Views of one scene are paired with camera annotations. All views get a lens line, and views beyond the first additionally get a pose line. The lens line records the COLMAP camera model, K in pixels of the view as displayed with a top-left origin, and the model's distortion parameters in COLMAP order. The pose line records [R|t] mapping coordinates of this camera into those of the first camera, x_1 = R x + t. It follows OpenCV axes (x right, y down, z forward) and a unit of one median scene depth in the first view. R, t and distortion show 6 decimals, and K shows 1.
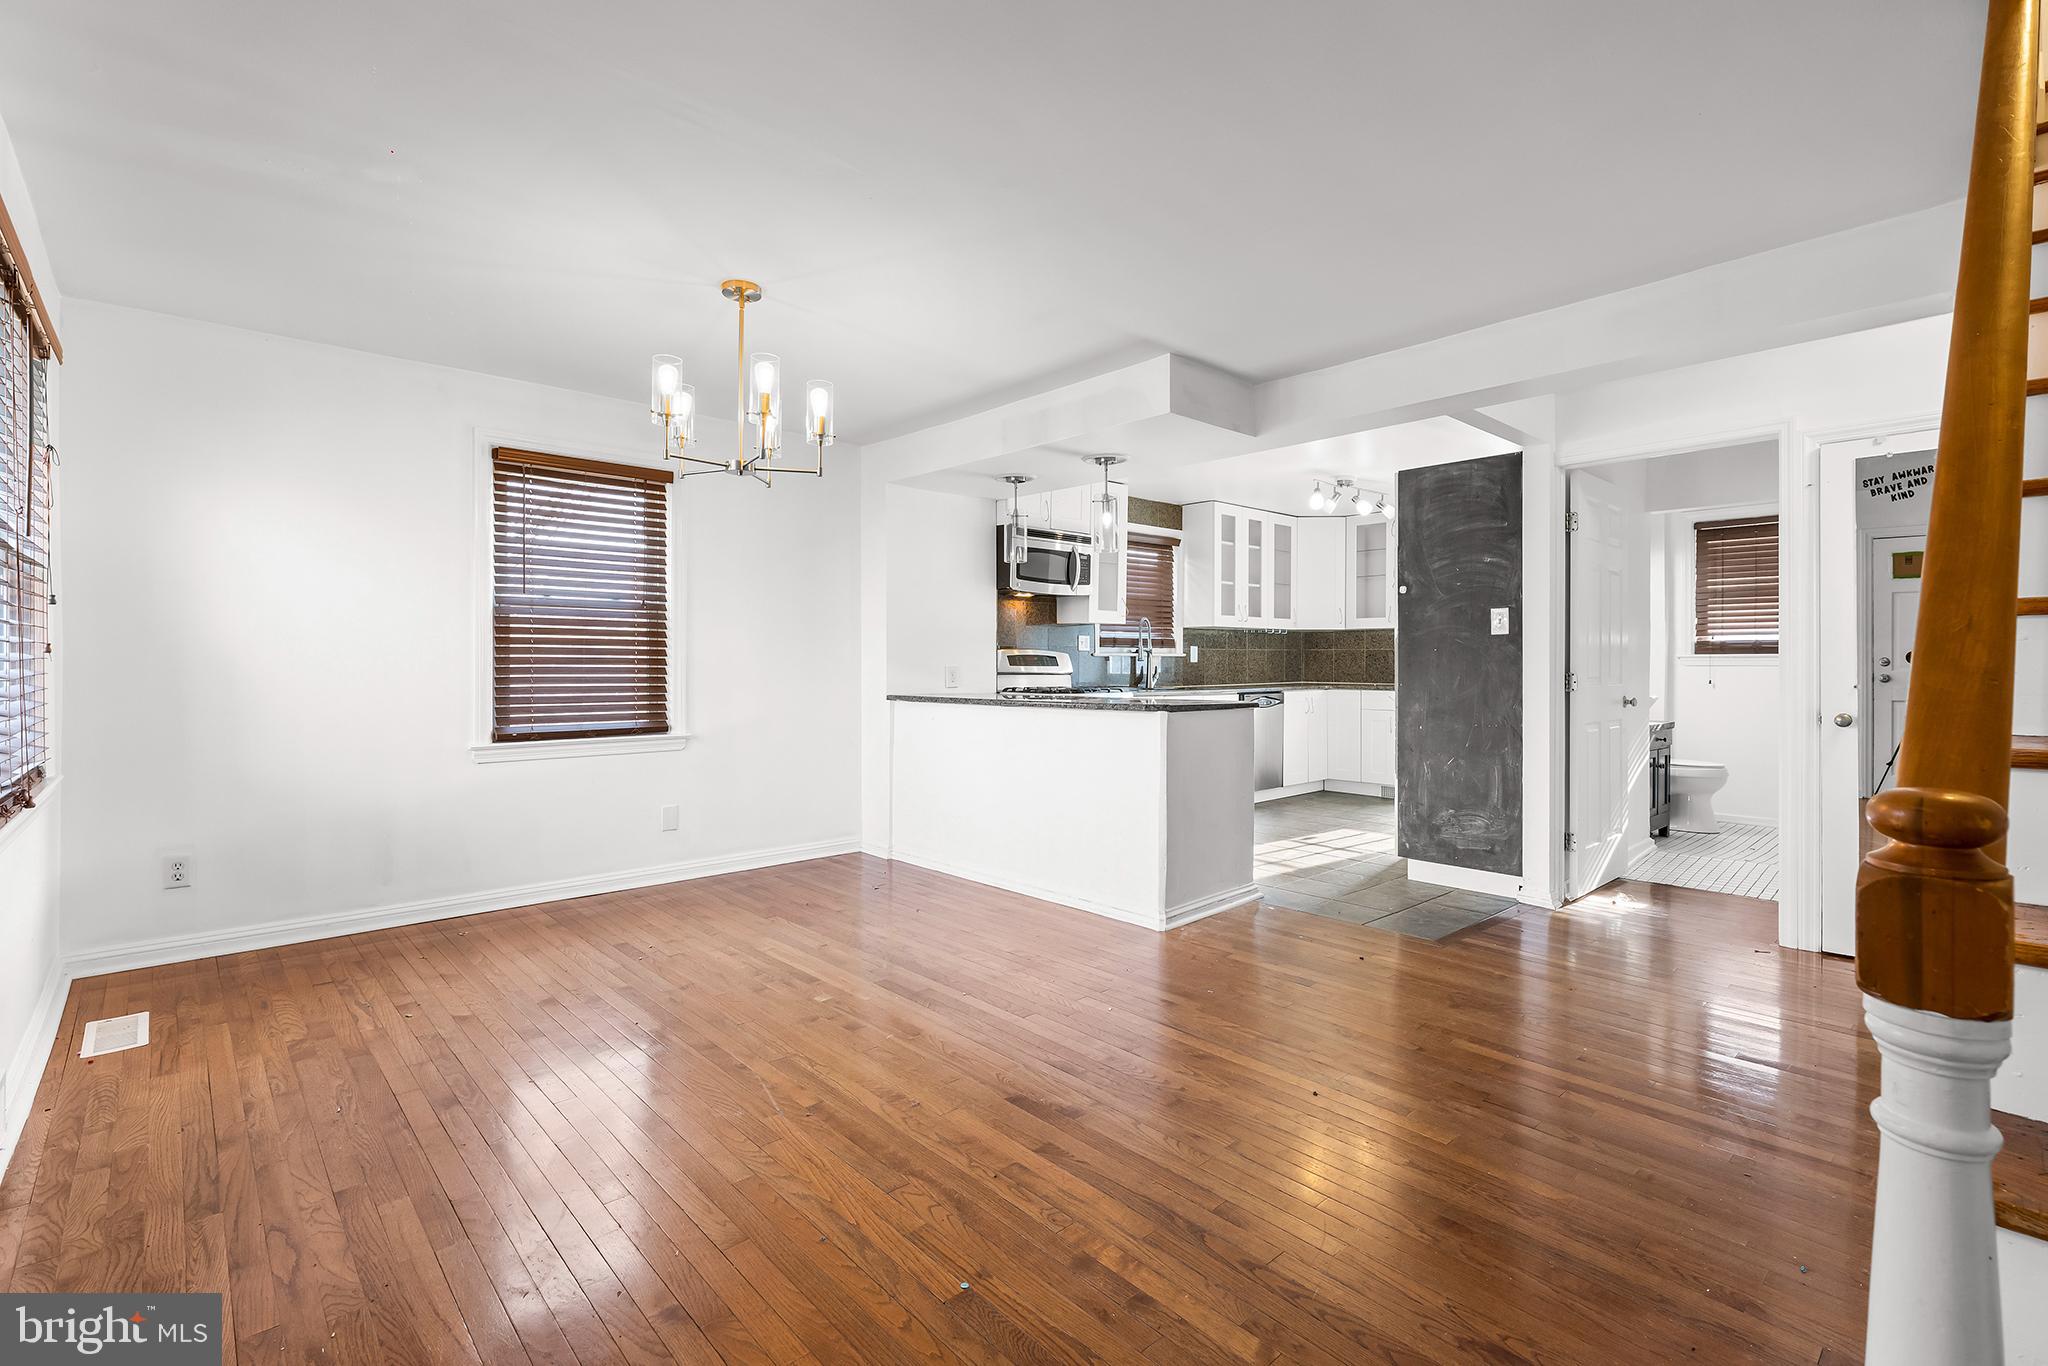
lens RADIAL K [[920.6, 0, 1019.5], [0, 920.6, 676.8], [0, 0, 1]] dist [0.003032, 0.000069]
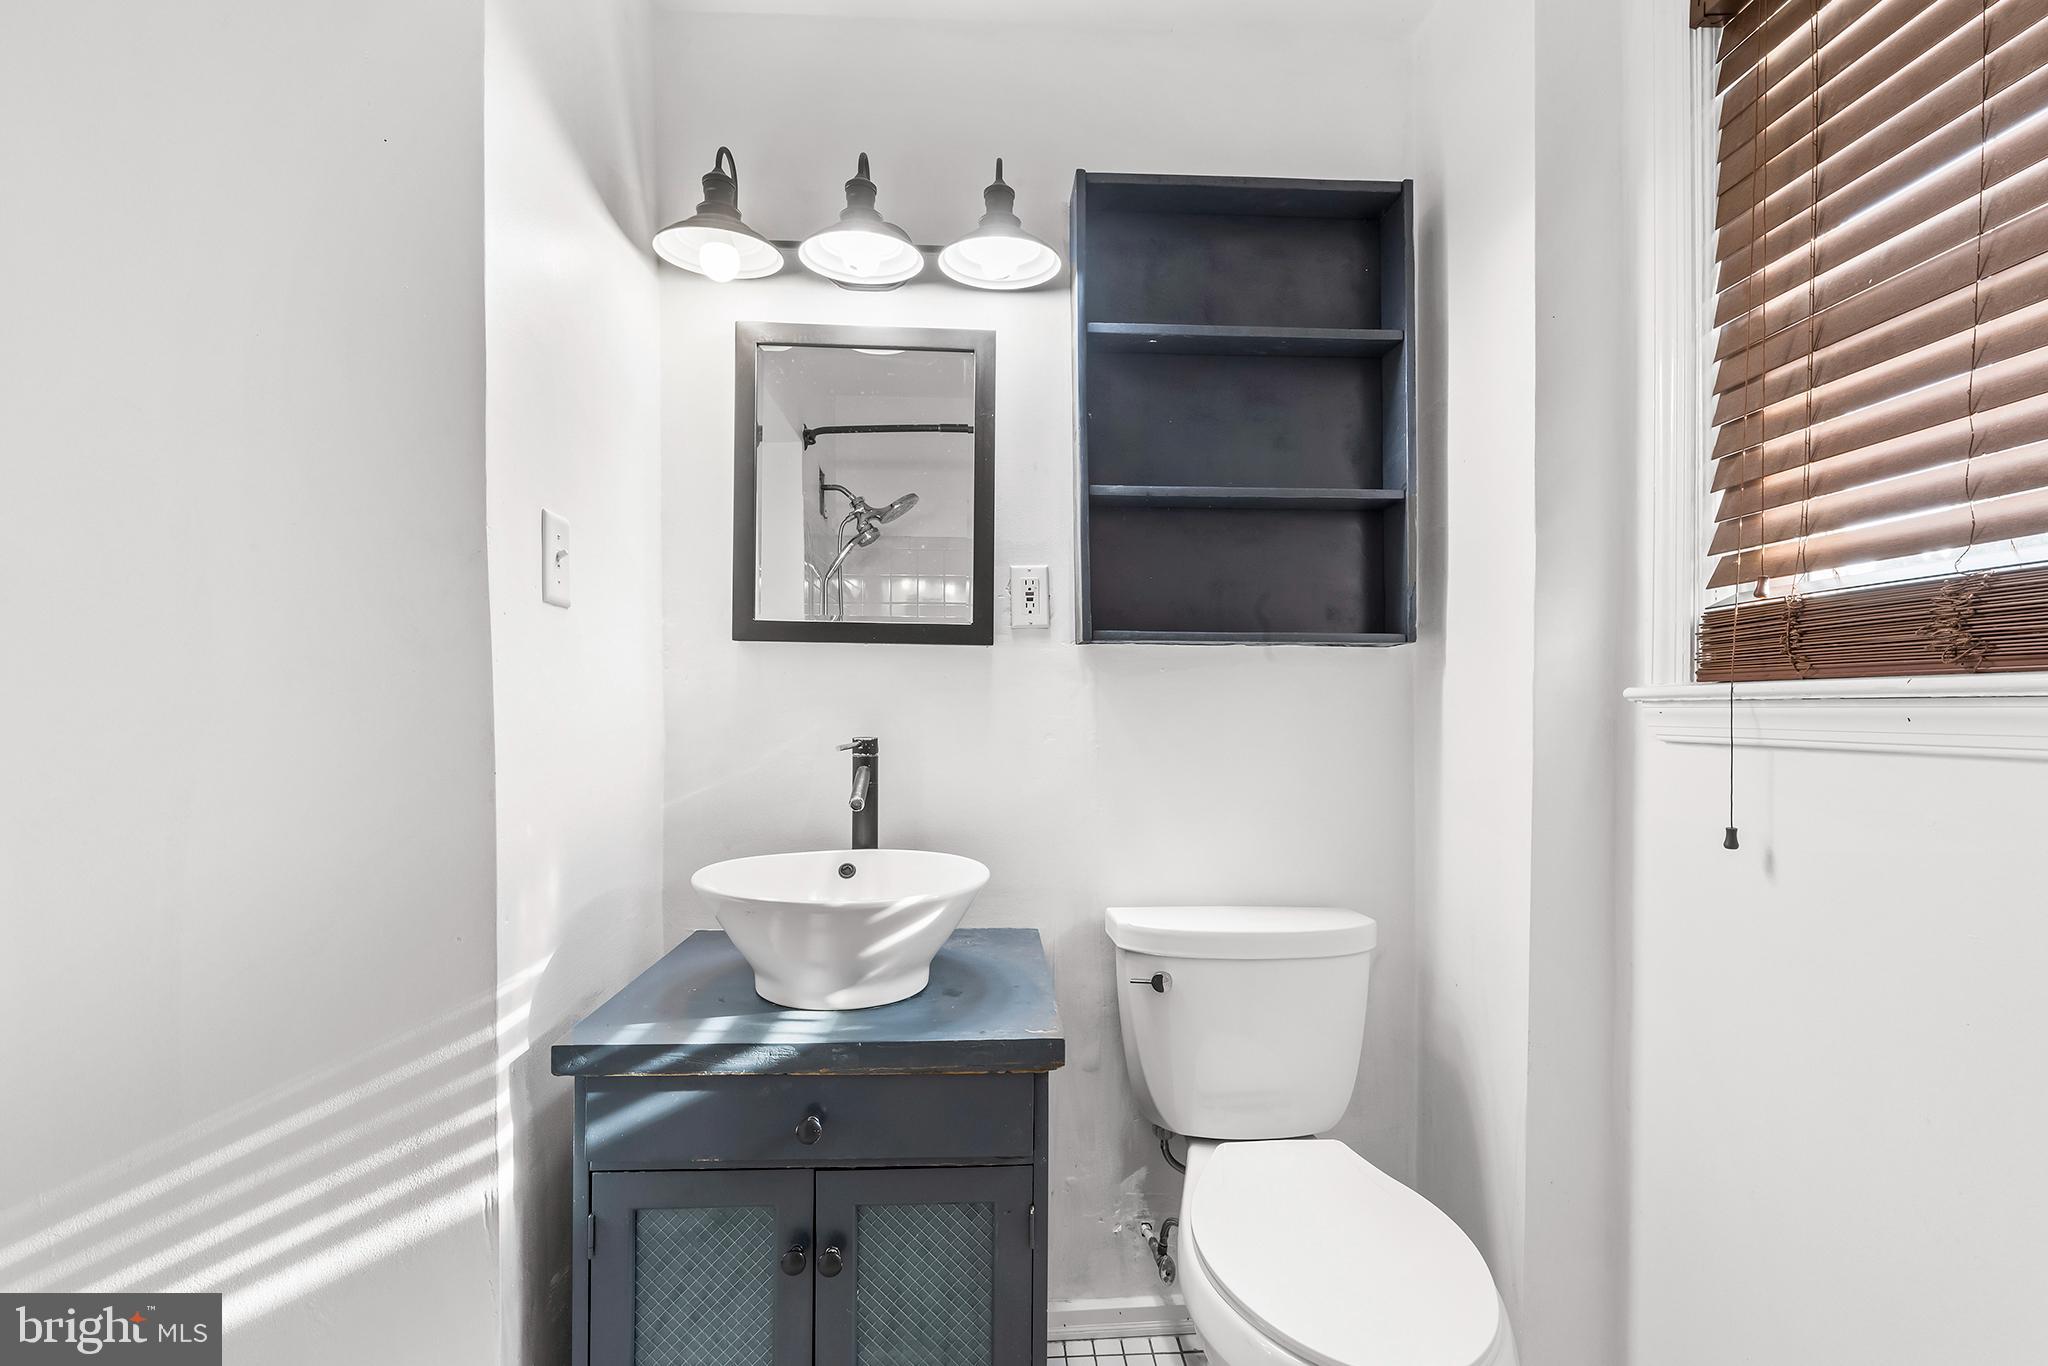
lens RADIAL K [[920.6, 0, 1026.1], [0, 920.6, 692.7], [0, 0, 1]] dist [0.003032, 0.000069]
pose [[0.763130, -0.010834, -0.646154, 0.750215], [-0.007341, 0.999650, -0.025432, -0.016320], [0.646203, 0.024151, 0.762783, 0.769203]]
